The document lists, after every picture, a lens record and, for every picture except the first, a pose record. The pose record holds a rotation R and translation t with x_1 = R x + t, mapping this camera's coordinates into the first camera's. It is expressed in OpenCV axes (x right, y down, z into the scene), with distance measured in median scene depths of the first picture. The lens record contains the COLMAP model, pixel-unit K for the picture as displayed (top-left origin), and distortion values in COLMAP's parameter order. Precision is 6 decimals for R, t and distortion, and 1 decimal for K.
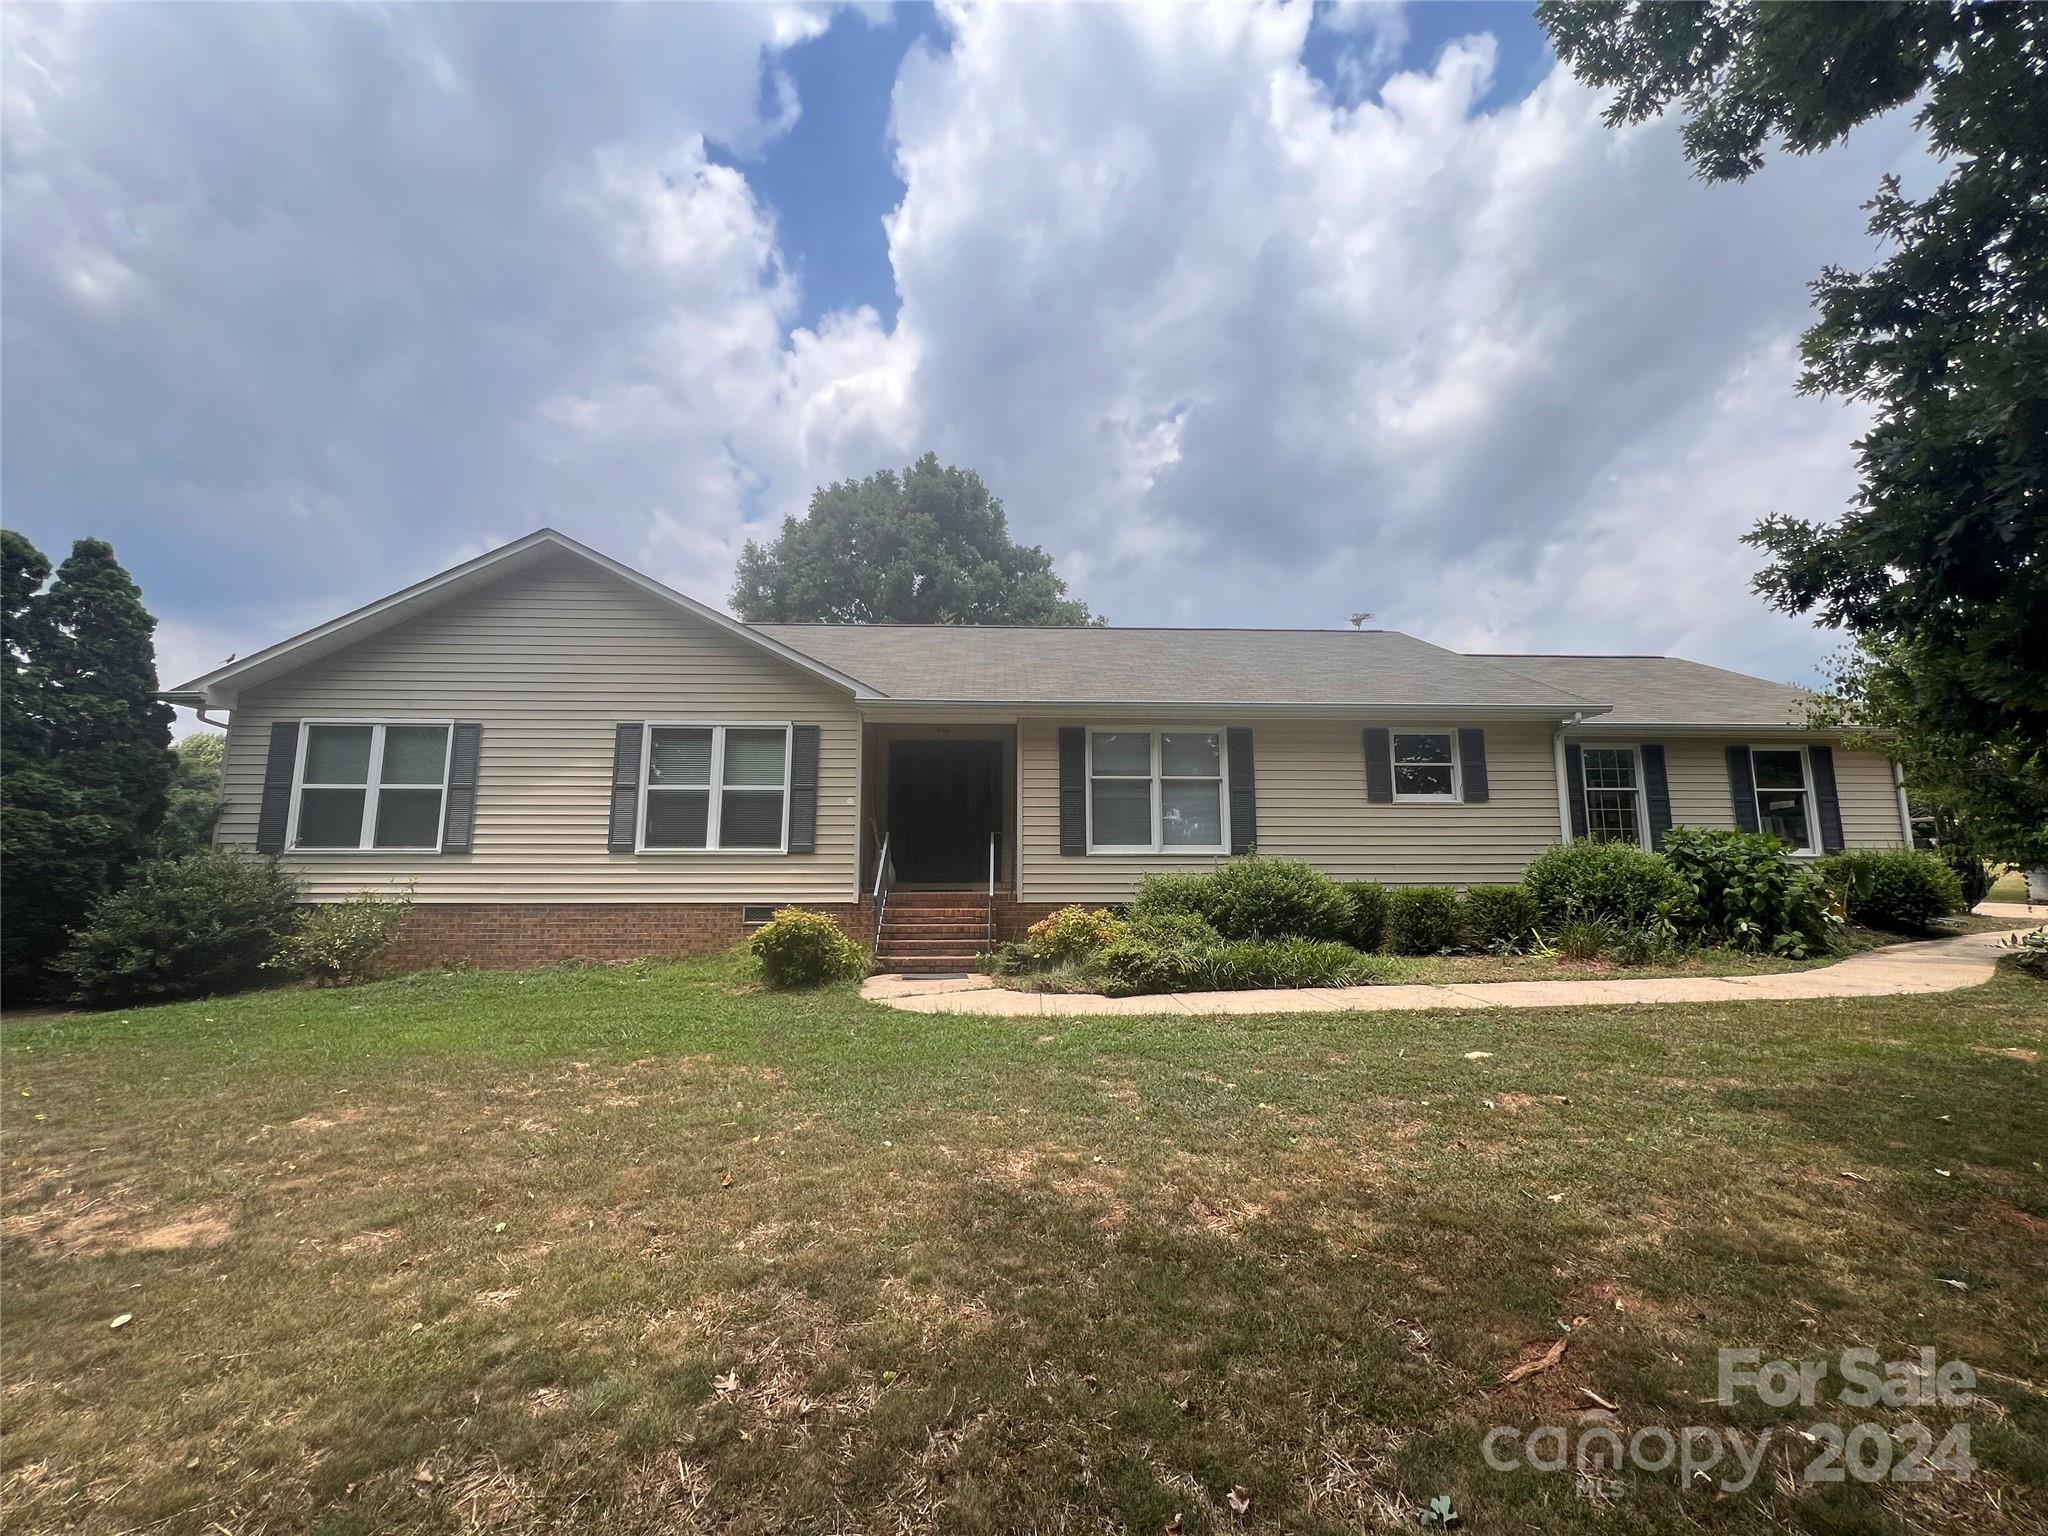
lens RADIAL K [[830.4, 0, 1026.4], [0, 830.4, 760.9], [0, 0, 1]] dist [-0.001791, 0.000045]
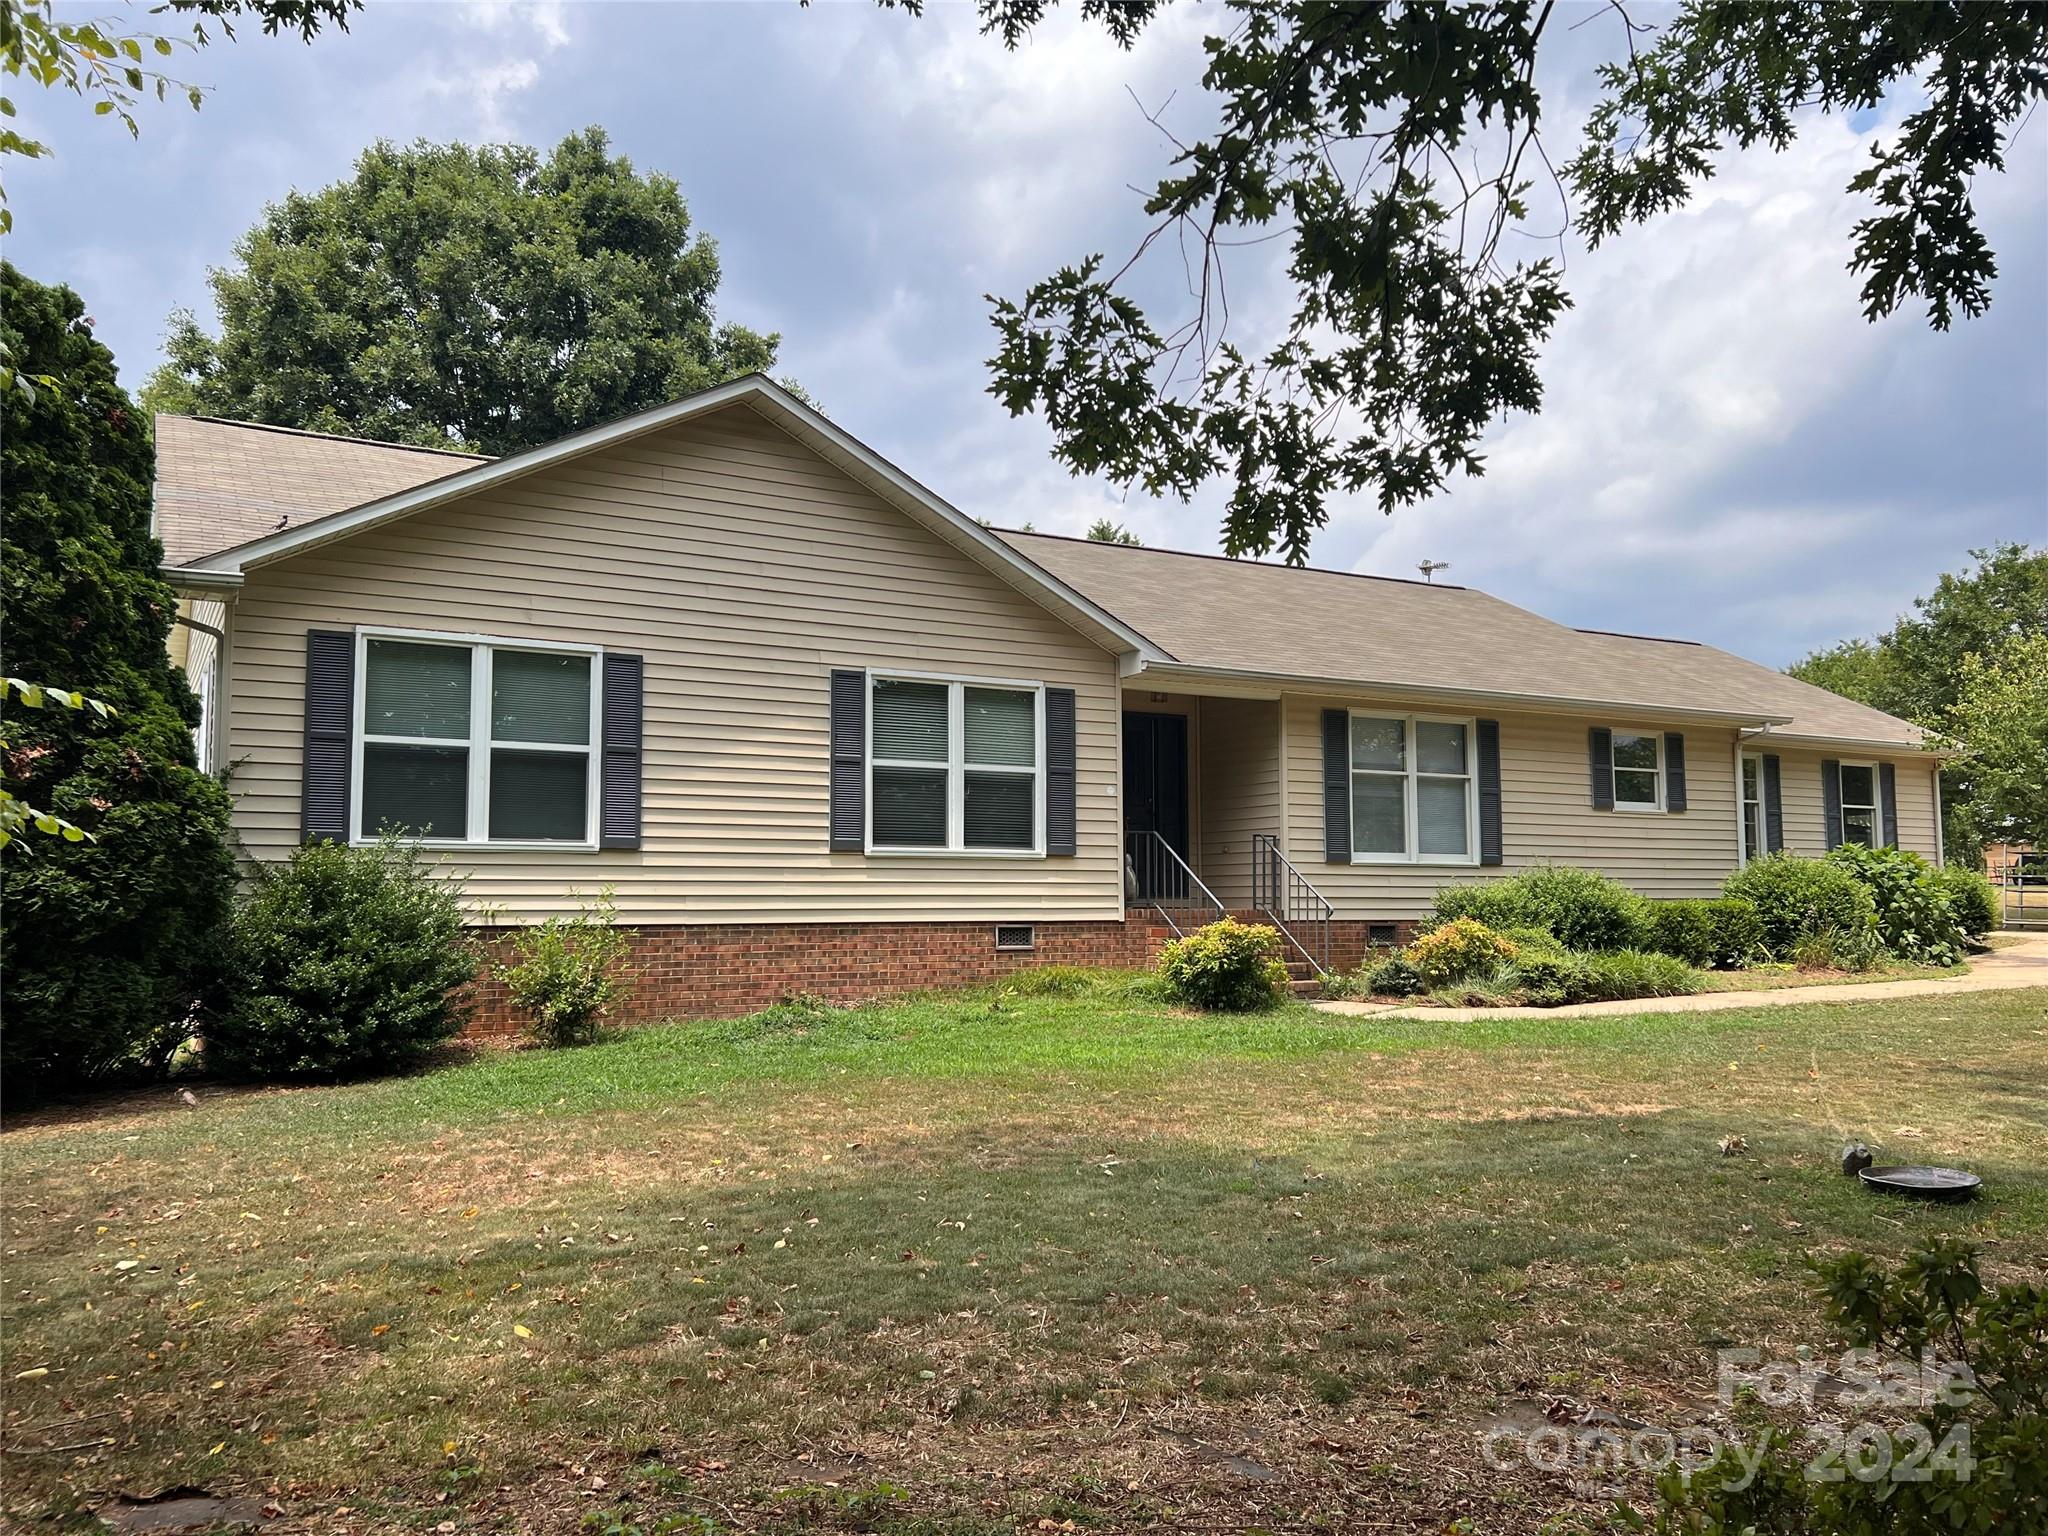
lens RADIAL K [[1590.0, 0, 1020.4], [0, 1590.0, 782.1], [0, 0, 1]] dist [0.053193, -0.009156]
pose [[0.889225, 0.034892, 0.456138, -0.966445], [-0.060349, 0.997320, 0.041358, -0.015117], [-0.453473, -0.064304, 0.888947, -0.274447]]
